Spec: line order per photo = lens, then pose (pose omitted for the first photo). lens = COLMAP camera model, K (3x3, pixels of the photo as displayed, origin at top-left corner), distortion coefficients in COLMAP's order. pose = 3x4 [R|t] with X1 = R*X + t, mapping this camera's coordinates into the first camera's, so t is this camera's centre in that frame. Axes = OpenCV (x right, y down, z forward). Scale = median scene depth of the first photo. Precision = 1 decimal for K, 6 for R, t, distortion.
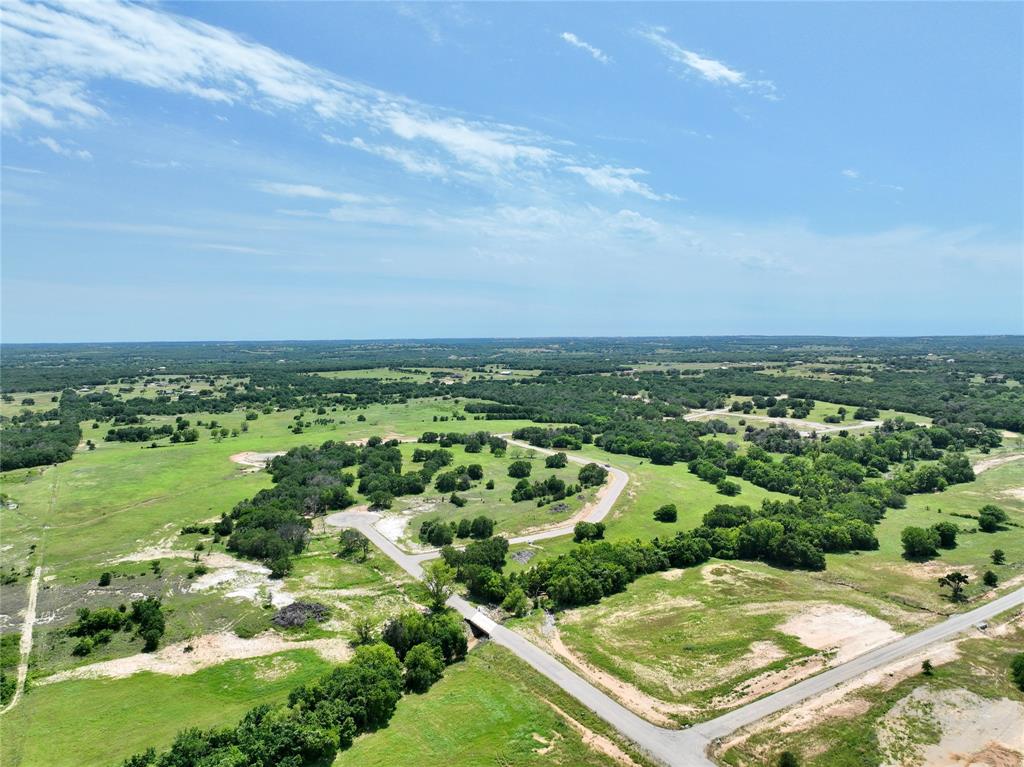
lens RADIAL K [[732.5, 0, 514.3], [0, 732.5, 382.4], [0, 0, 1]] dist [-0.005342, 0.023312]
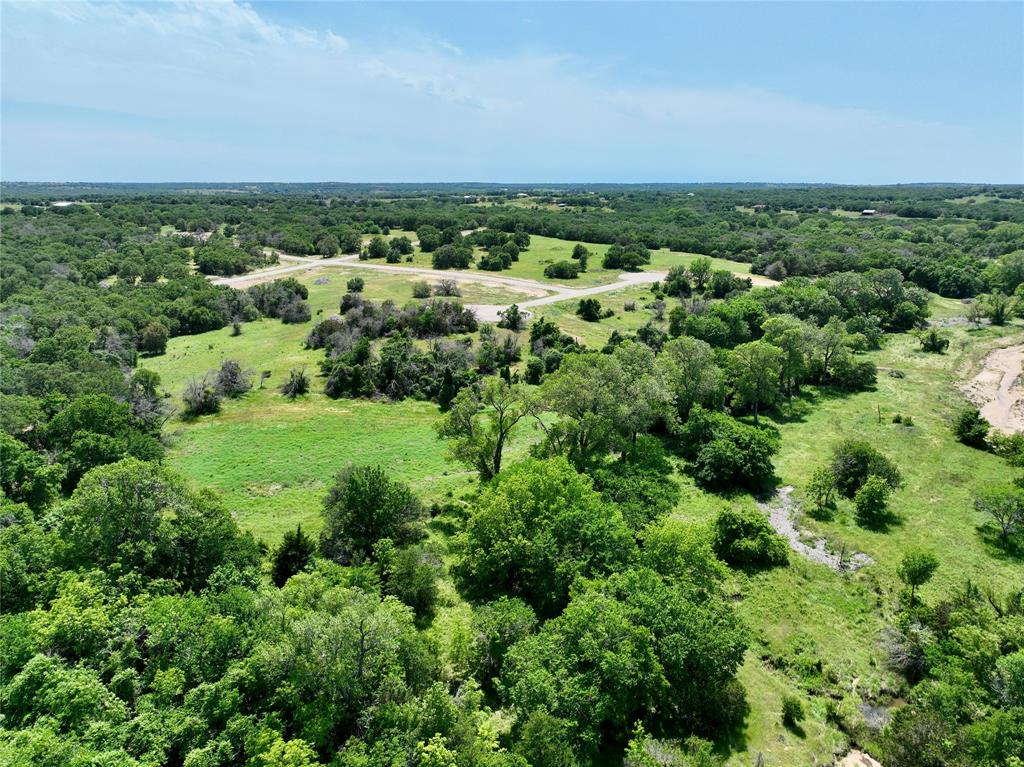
lens RADIAL K [[732.5, 0, 511.4], [0, 732.5, 382.9], [0, 0, 1]] dist [-0.005342, 0.023312]
pose [[0.942186, -0.076455, 0.326251, 0.258972], [0.010603, 0.979938, 0.199022, 0.028809], [-0.334922, -0.184056, 0.924095, 0.595515]]
